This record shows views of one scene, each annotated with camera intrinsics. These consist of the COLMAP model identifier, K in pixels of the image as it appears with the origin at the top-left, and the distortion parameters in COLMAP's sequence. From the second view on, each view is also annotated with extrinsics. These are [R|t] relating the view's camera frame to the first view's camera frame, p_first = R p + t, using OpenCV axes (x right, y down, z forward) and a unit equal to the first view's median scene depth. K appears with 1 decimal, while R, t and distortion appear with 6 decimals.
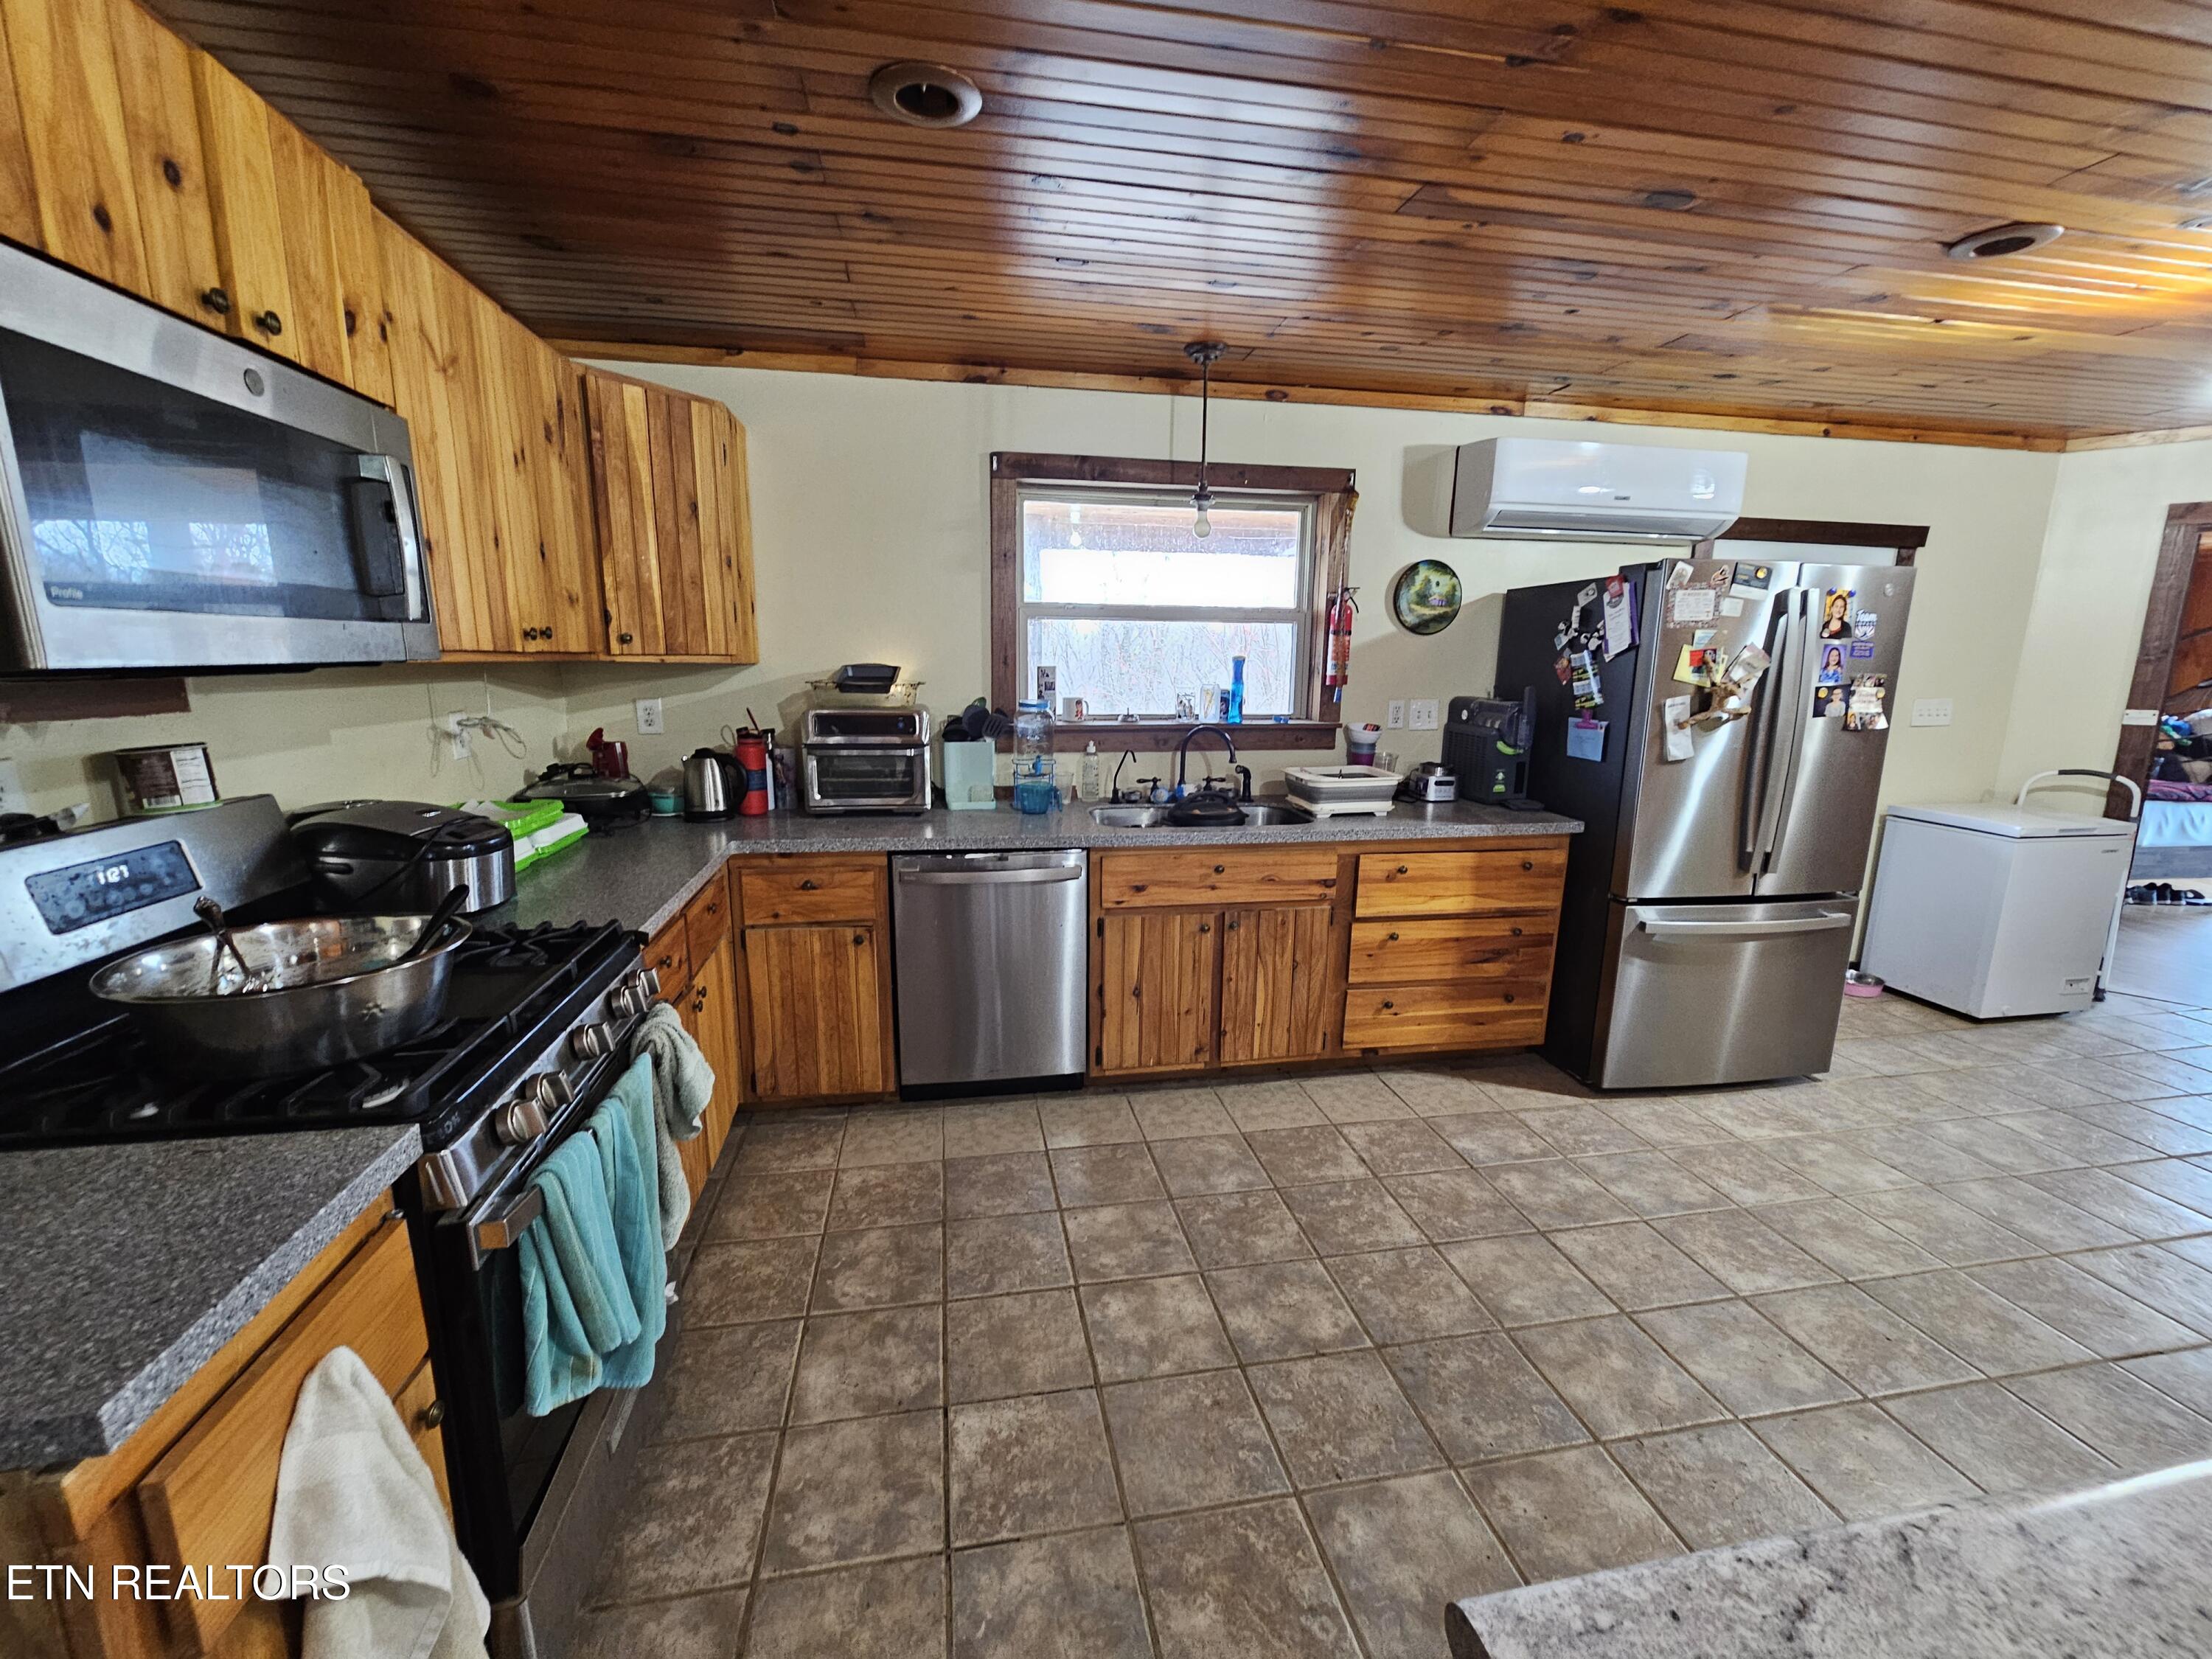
lens RADIAL K [[909.0, 0, 1106.8], [0, 909.0, 838.2], [0, 0, 1]] dist [-0.004851, 0.001430]
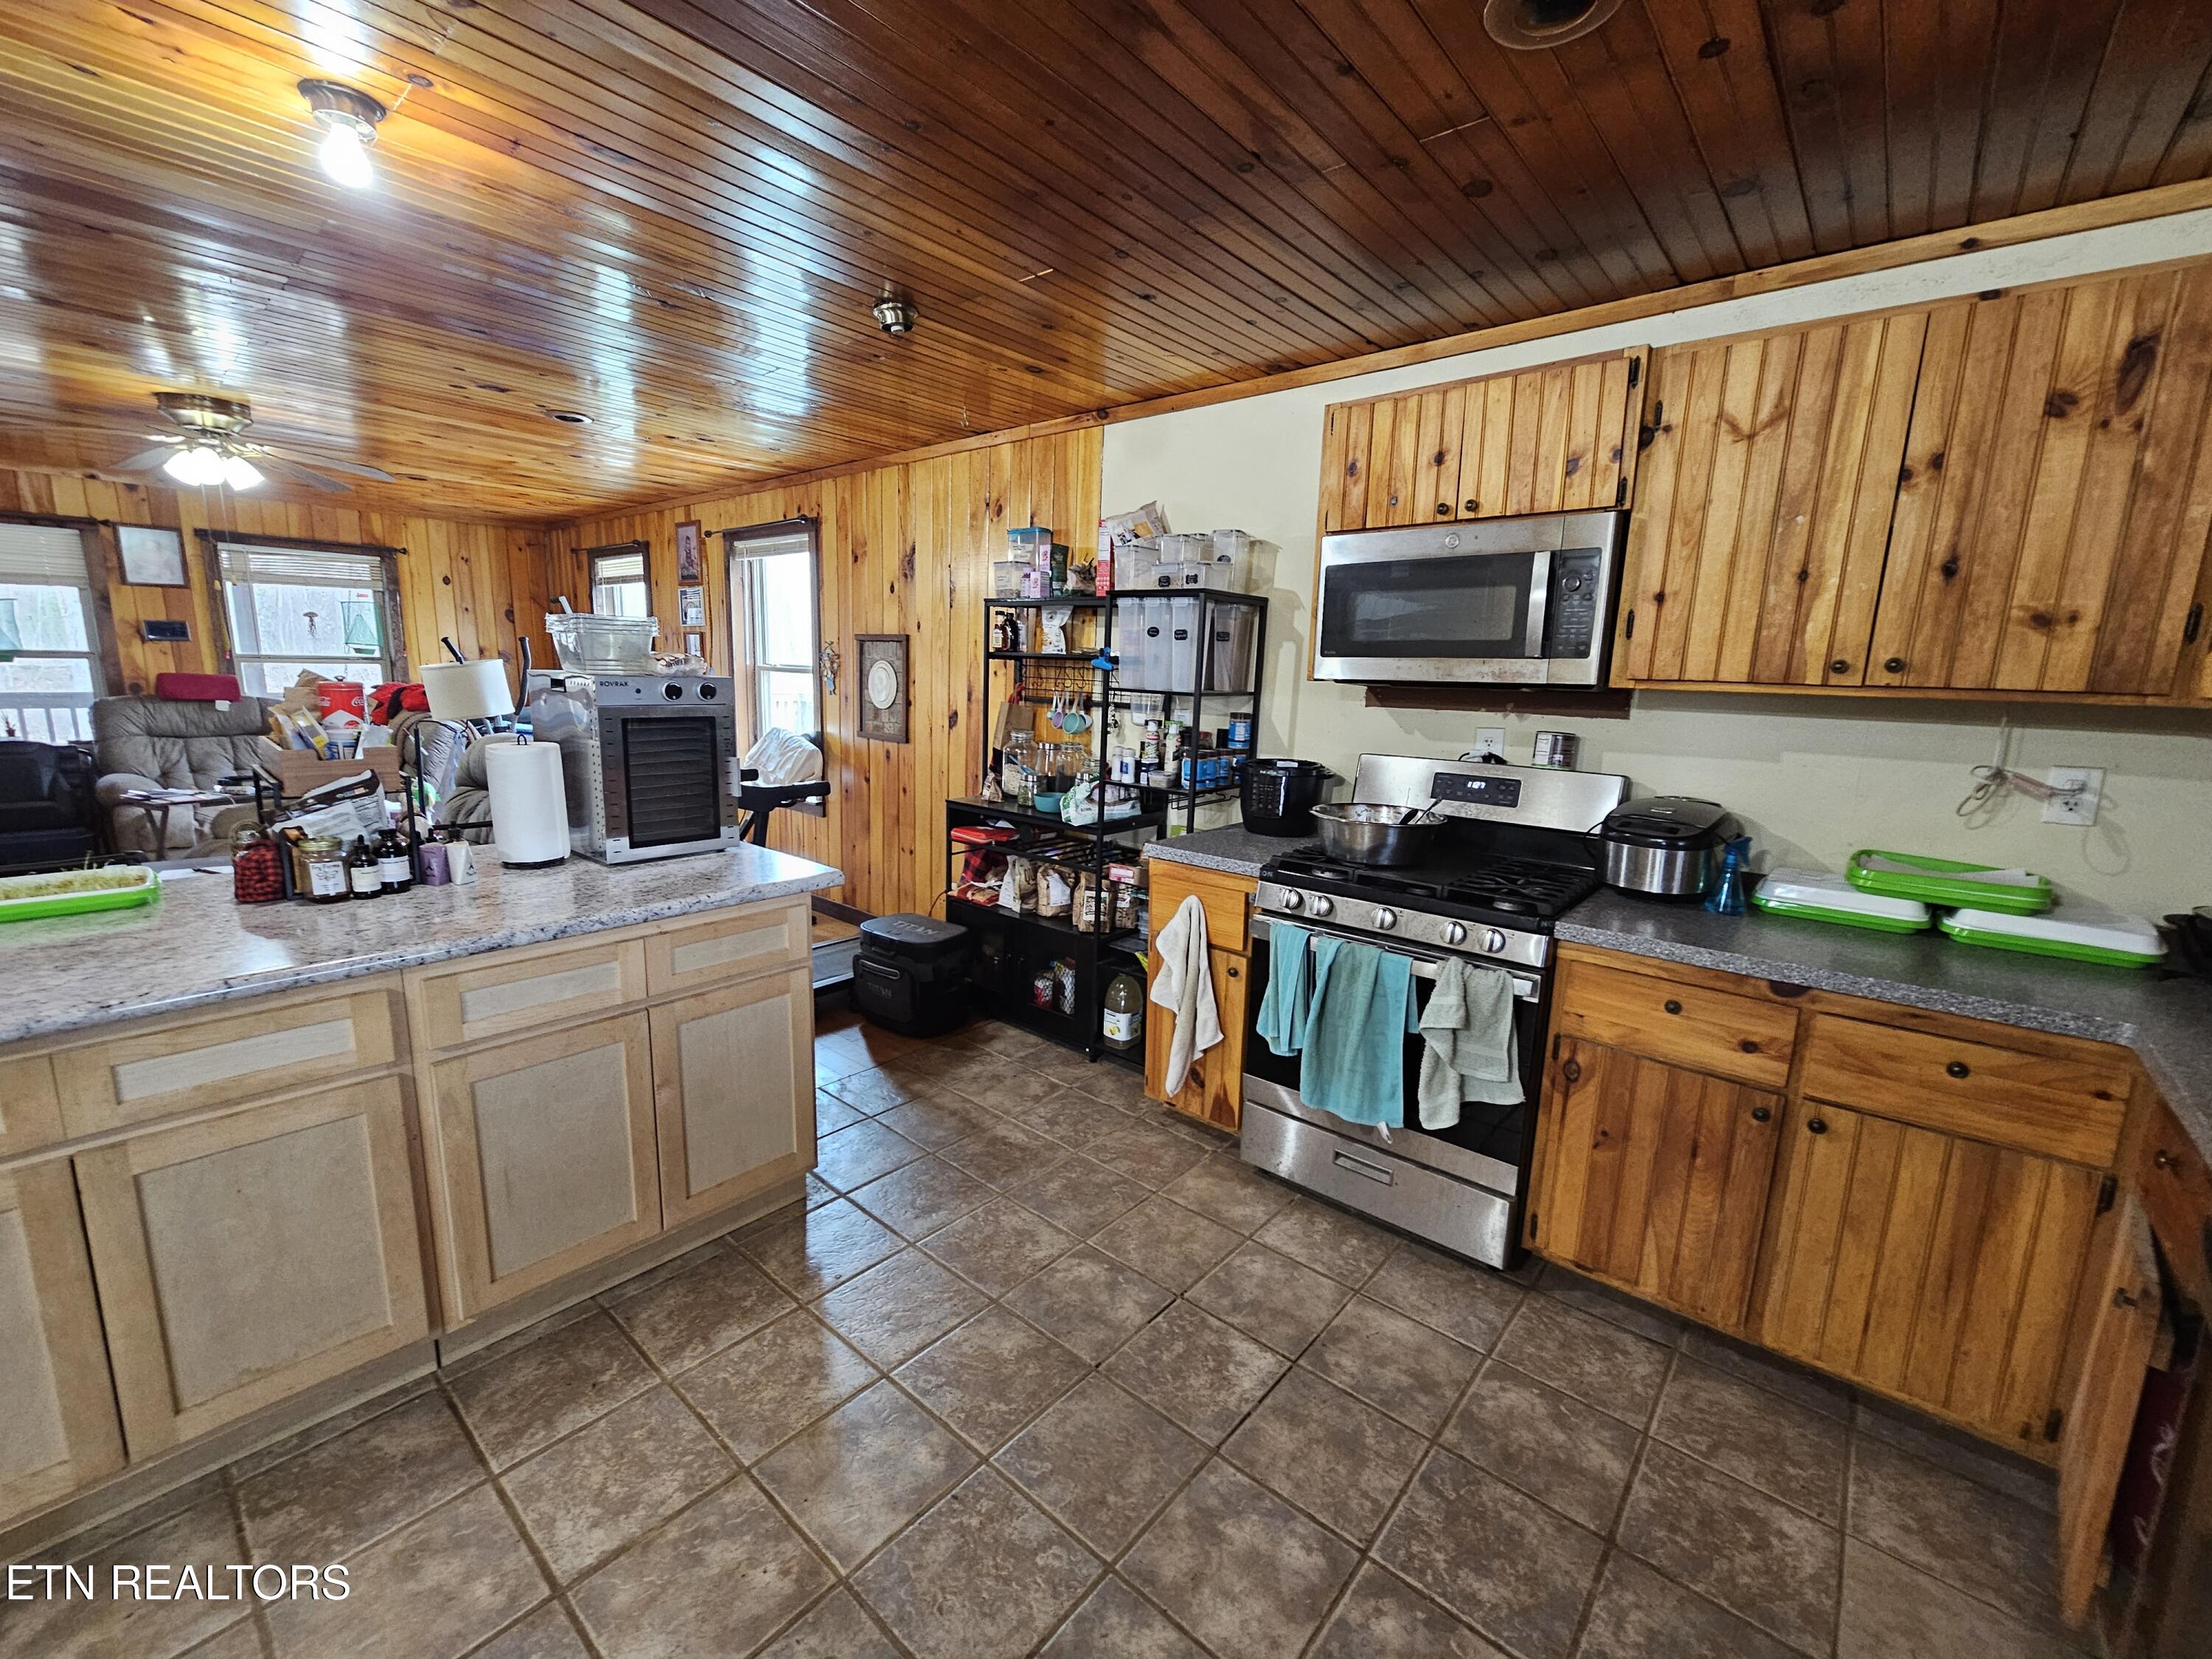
lens RADIAL K [[909.0, 0, 1105.4], [0, 909.0, 839.6], [0, 0, 1]] dist [-0.004851, 0.001430]
pose [[-0.778339, 0.083961, -0.622205, 0.389779], [-0.157293, 0.933337, 0.322709, -0.169086], [0.607822, 0.349045, -0.713246, 0.892241]]
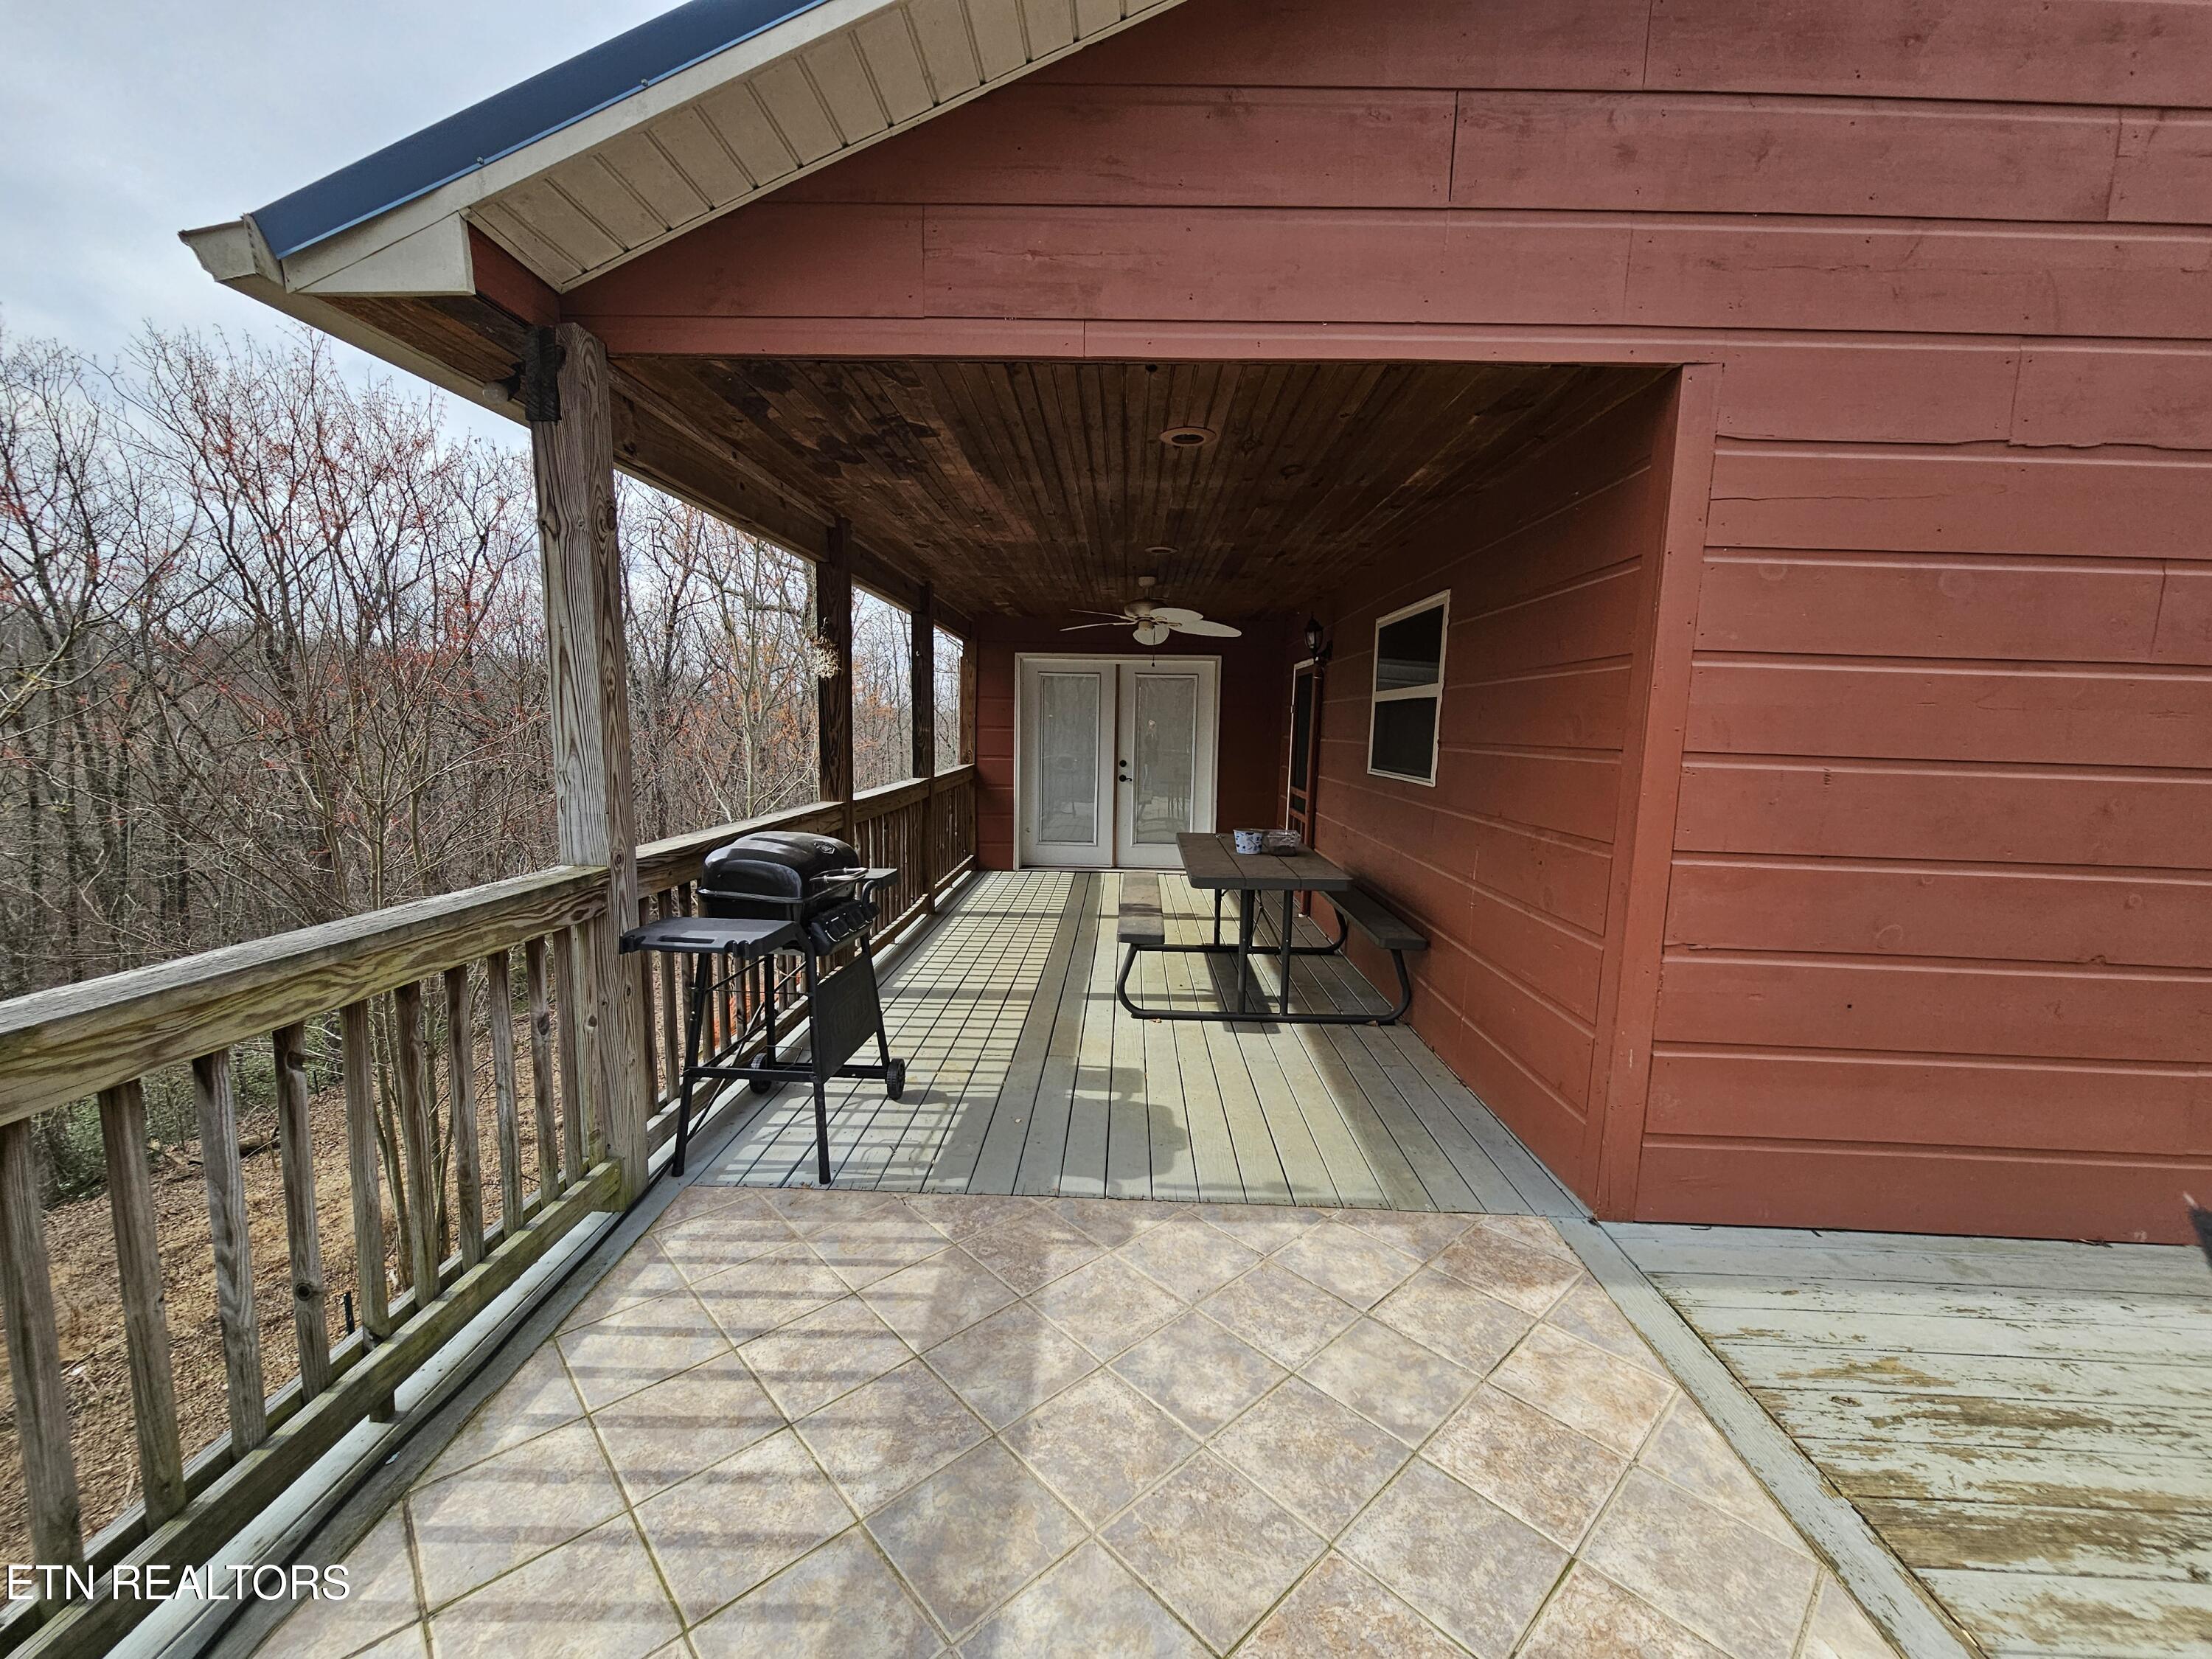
lens RADIAL K [[909.0, 0, 1103.0], [0, 909.0, 836.1], [0, 0, 1]] dist [-0.004851, 0.001430]
pose [[-0.843590, 0.045122, -0.535088, 0.504764], [-0.124440, 0.952911, 0.276540, -0.175070], [0.522370, 0.299873, -0.798252, 0.913963]]
